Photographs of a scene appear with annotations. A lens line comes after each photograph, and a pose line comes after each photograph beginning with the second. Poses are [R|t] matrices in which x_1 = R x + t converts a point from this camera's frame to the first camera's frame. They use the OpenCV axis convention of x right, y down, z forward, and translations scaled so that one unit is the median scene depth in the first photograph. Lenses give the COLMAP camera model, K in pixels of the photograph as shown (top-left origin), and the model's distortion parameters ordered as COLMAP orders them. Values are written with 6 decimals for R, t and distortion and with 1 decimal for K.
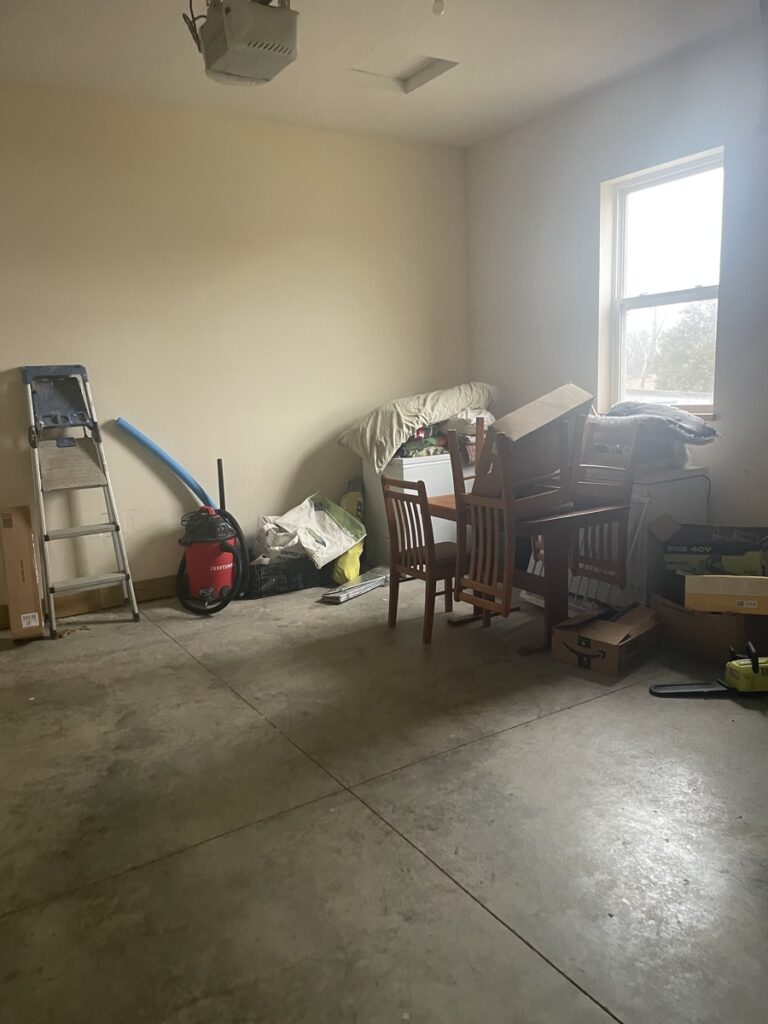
lens RADIAL K [[770.8, 0, 375.0], [0, 770.8, 514.5], [0, 0, 1]] dist [0.101590, -0.161822]
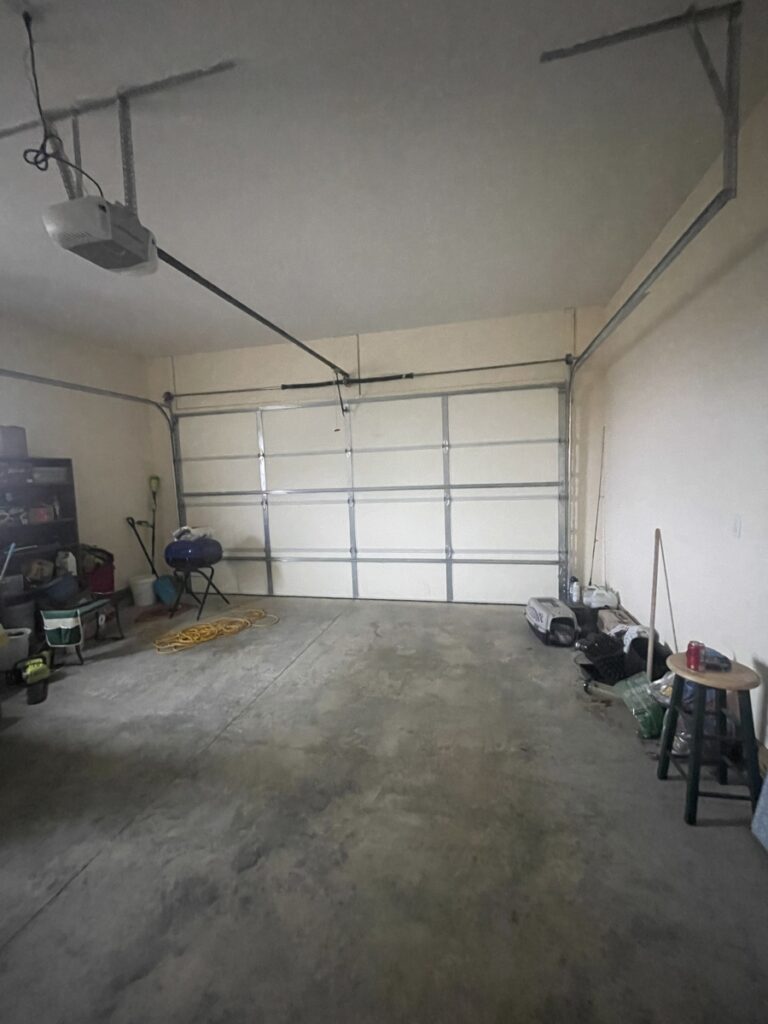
lens RADIAL K [[409.9, 0, 384.0], [0, 409.9, 512.0], [0, 0, 1]] dist [-0.001289, -0.000390]
pose [[-0.692233, -0.004975, 0.721657, -0.813309], [0.185965, 0.964976, 0.185036, -0.189236], [-0.697302, 0.262291, -0.667063, 1.066836]]
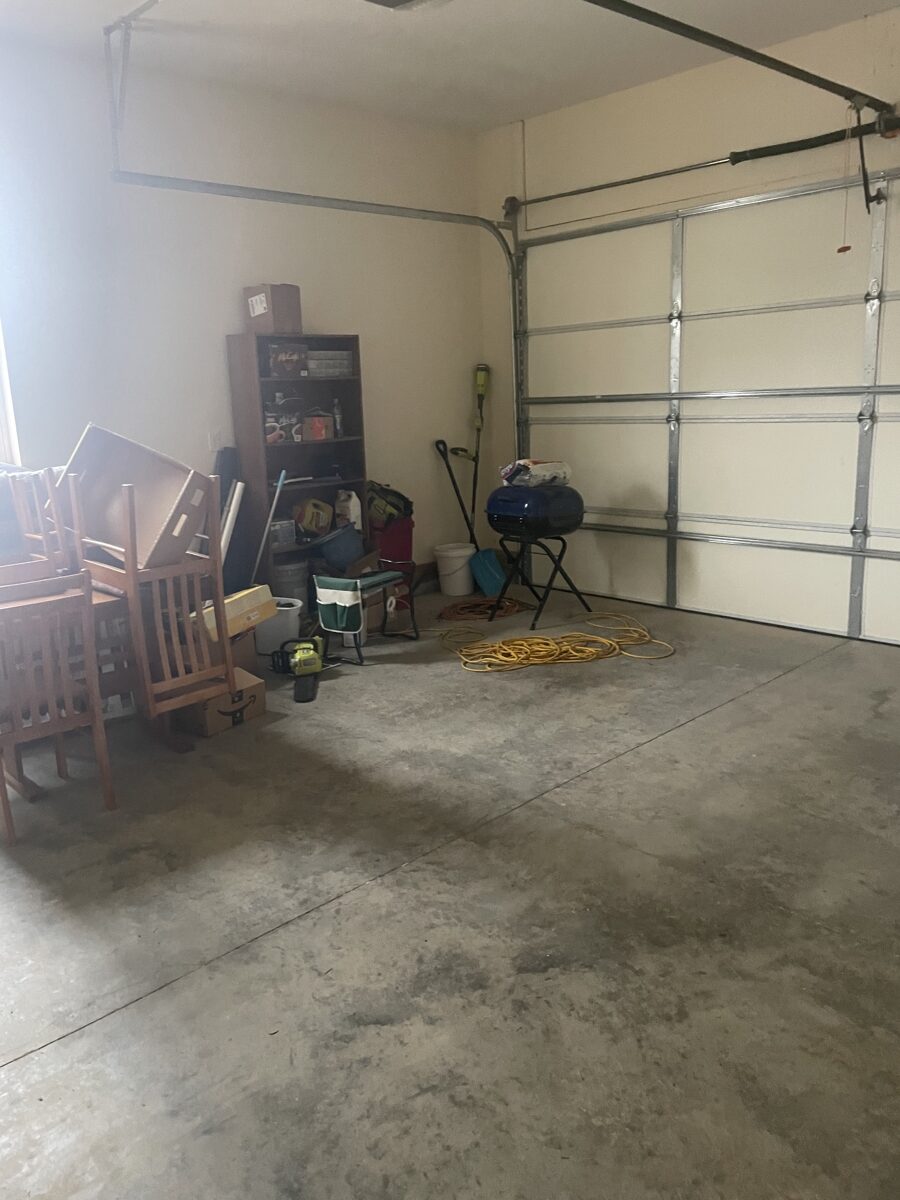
lens RADIAL K [[895.7, 0, 446.7], [0, 895.7, 591.6], [0, 0, 1]] dist [0.076847, -0.110615]
pose [[-0.191311, -0.176216, 0.965582, -0.974239], [0.219468, 0.951165, 0.217068, -0.166961], [-0.956679, 0.253442, -0.143294, 1.054949]]
